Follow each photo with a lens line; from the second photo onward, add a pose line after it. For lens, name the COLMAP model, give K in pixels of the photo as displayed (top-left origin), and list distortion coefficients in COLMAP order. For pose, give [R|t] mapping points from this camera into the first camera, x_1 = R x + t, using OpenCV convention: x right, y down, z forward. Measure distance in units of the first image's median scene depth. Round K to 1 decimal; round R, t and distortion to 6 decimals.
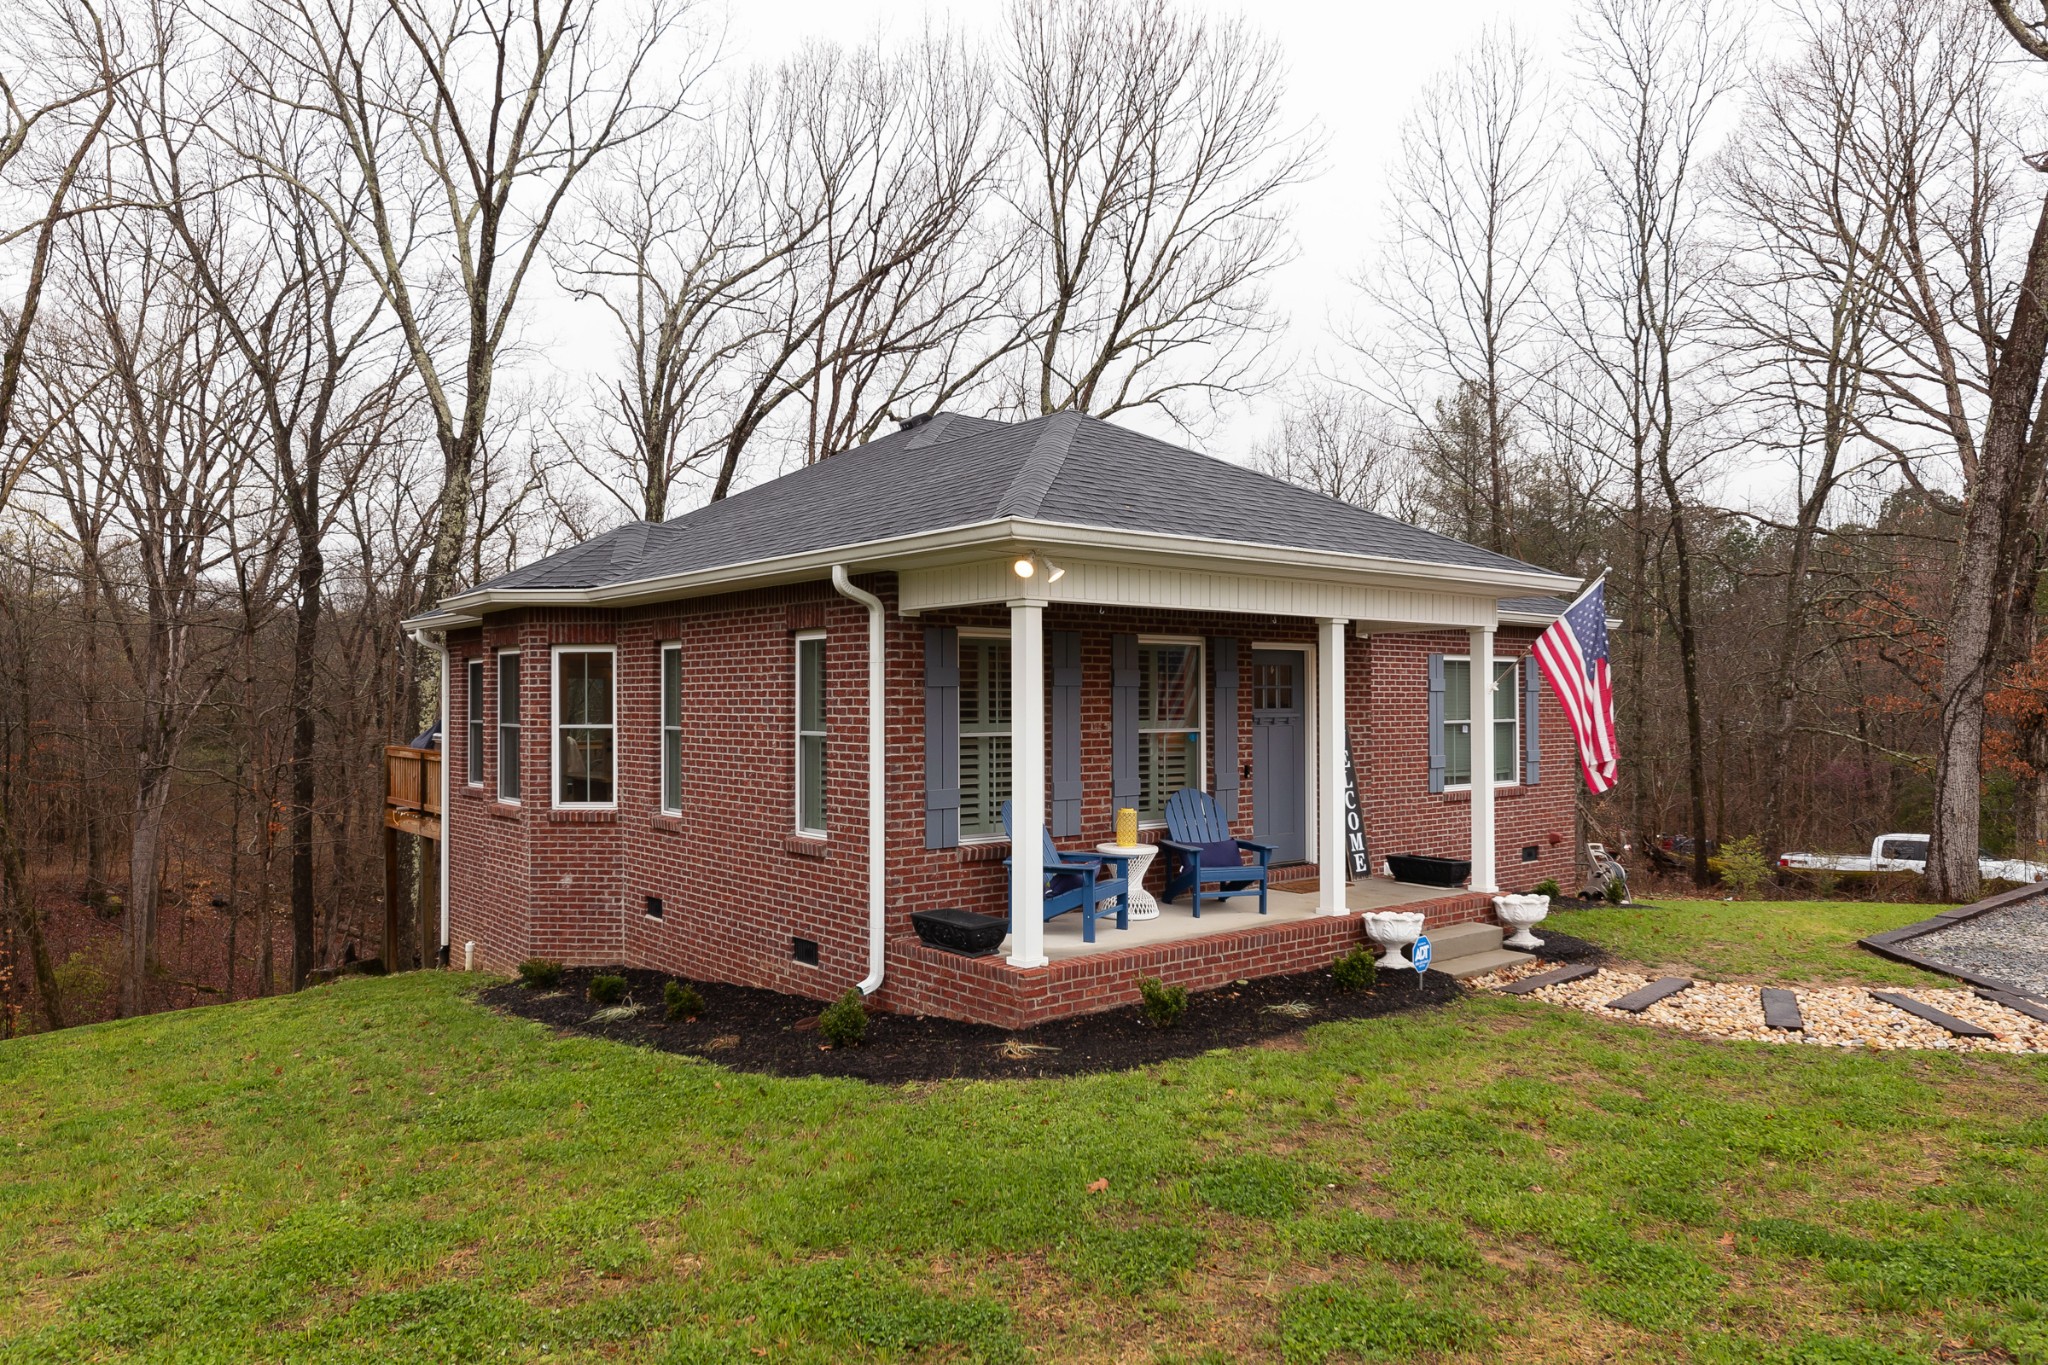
lens RADIAL K [[1353.6, 0, 1026.7], [0, 1353.6, 694.2], [0, 0, 1]] dist [0.006215, -0.004631]
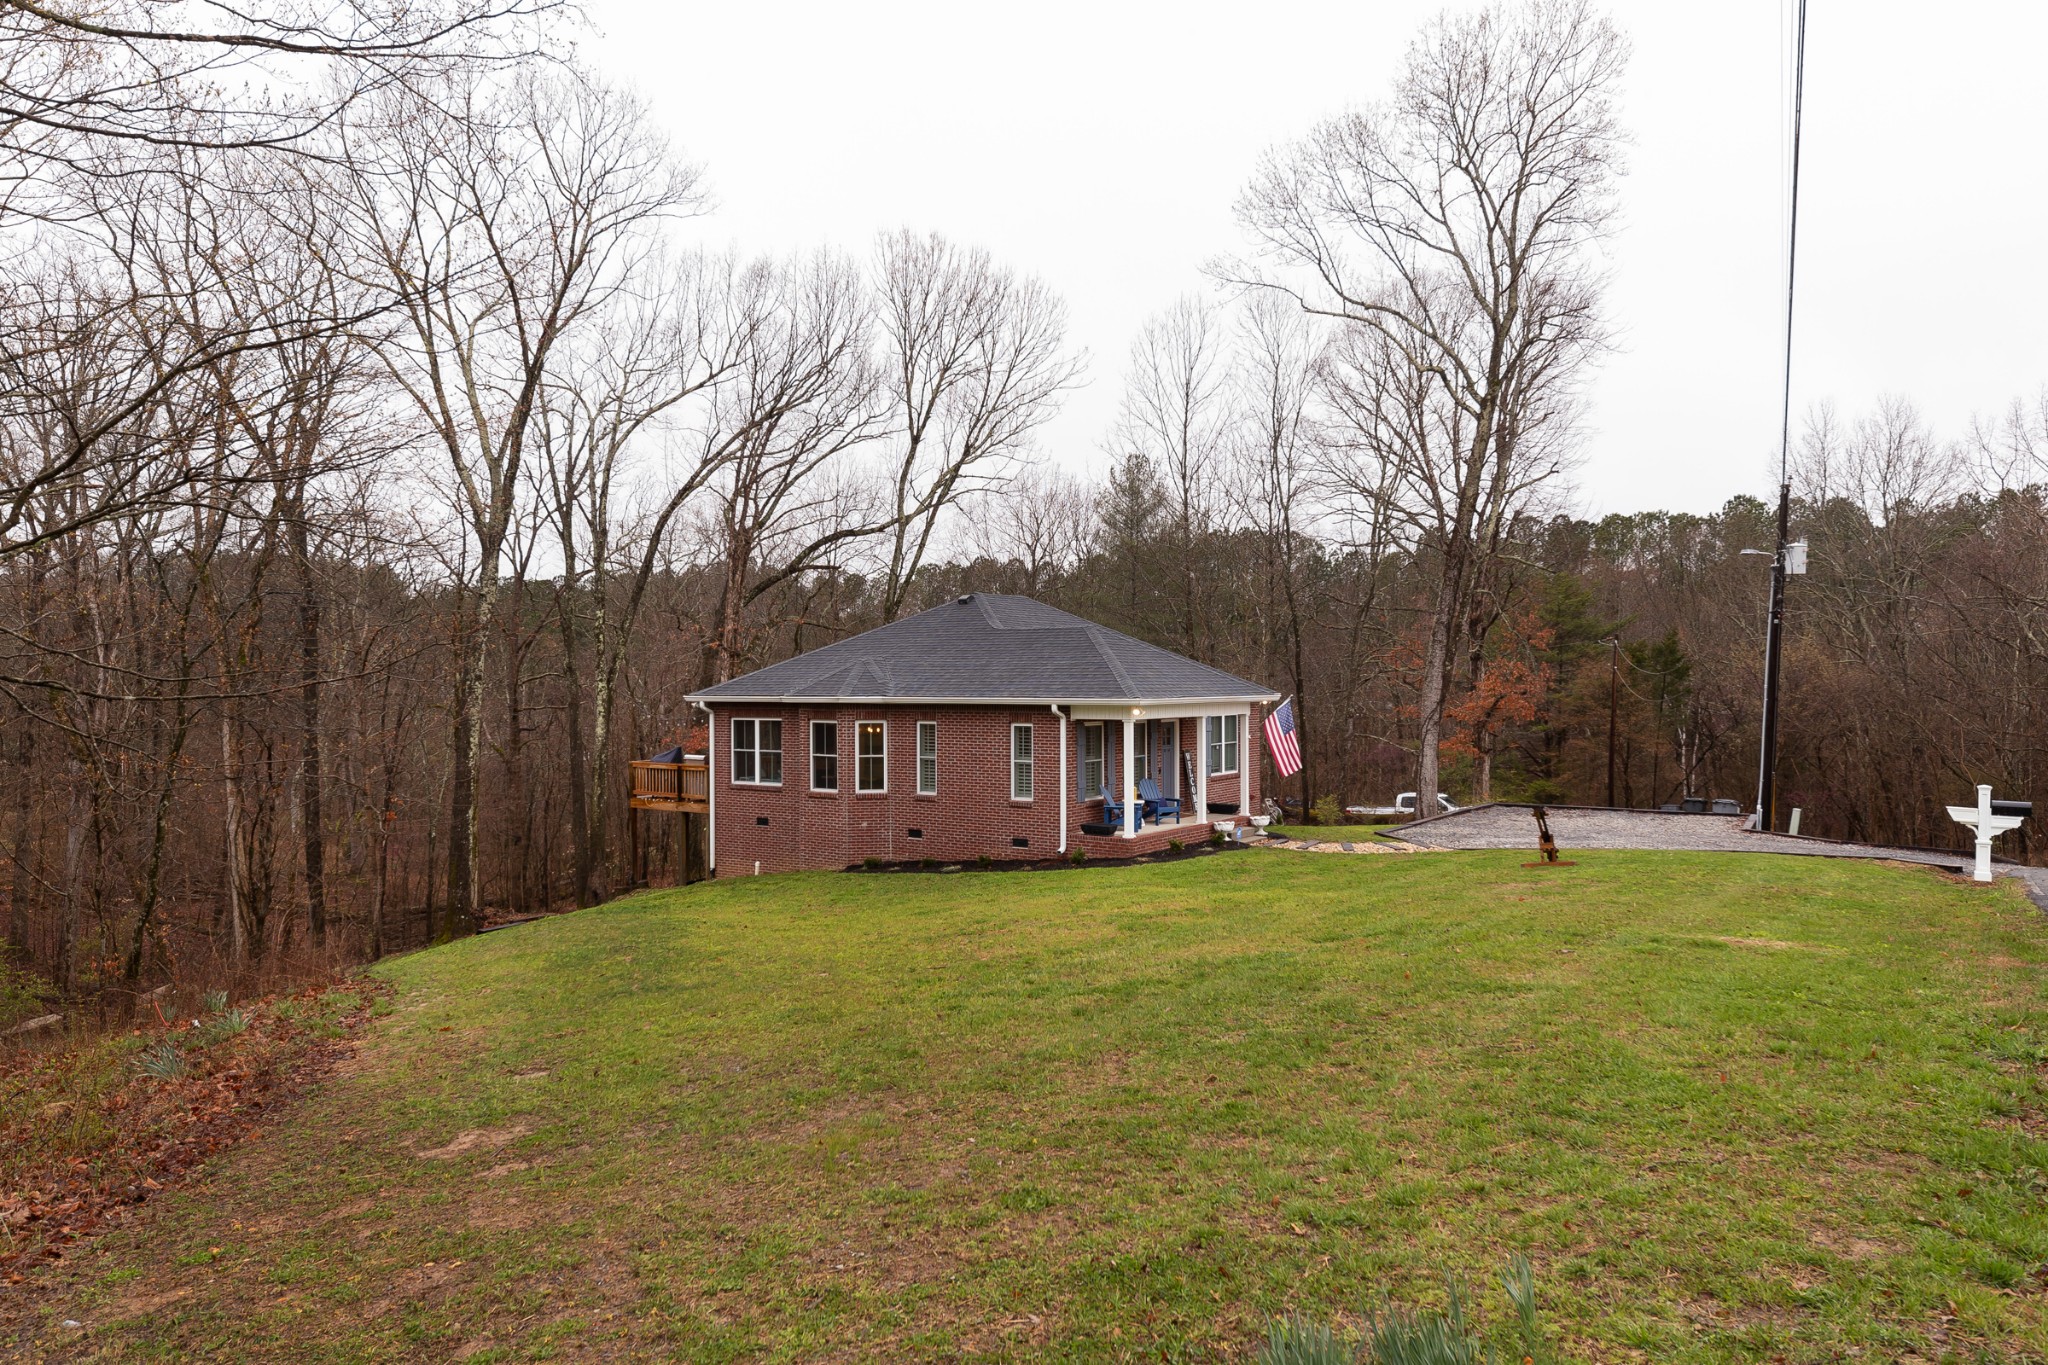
lens RADIAL K [[1397.3, 0, 1028.5], [0, 1397.3, 699.1], [0, 0, 1]] dist [0.004297, 0.000603]
pose [[0.959877, -0.005135, 0.280376, -0.464352], [-0.000481, 0.999801, 0.019956, -0.074900], [-0.280423, -0.019291, 0.959683, -0.830527]]
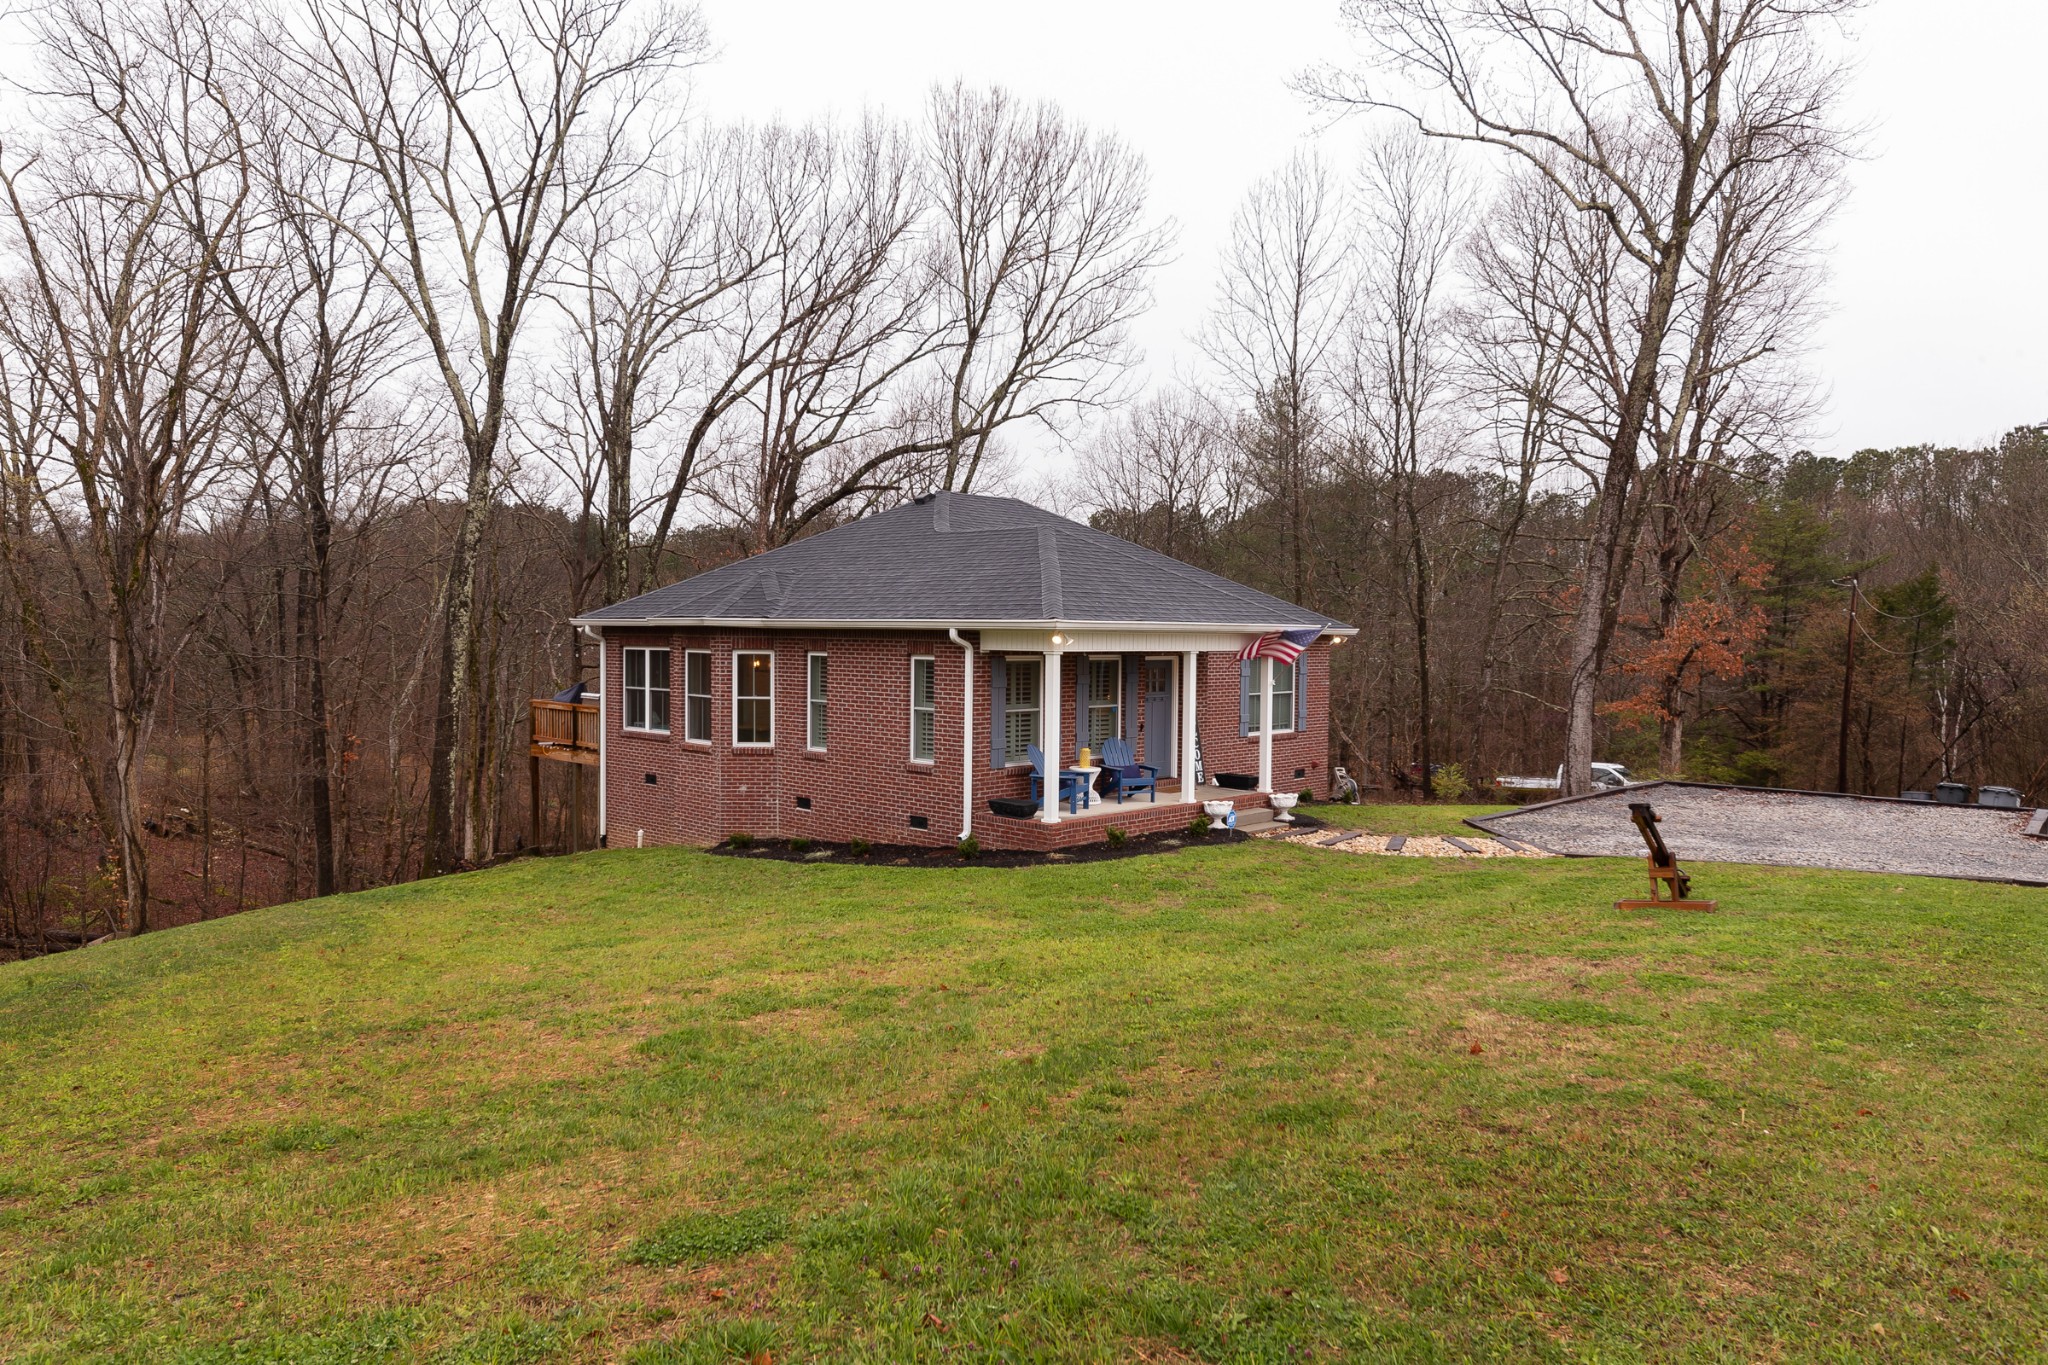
lens RADIAL K [[1353.6, 0, 1026.7], [0, 1353.6, 694.2], [0, 0, 1]] dist [0.006215, -0.004631]
pose [[0.992069, 0.006907, 0.125503, -0.128052], [-0.013471, 0.998580, 0.051532, -0.046332], [-0.124969, -0.052814, 0.990754, -0.458350]]
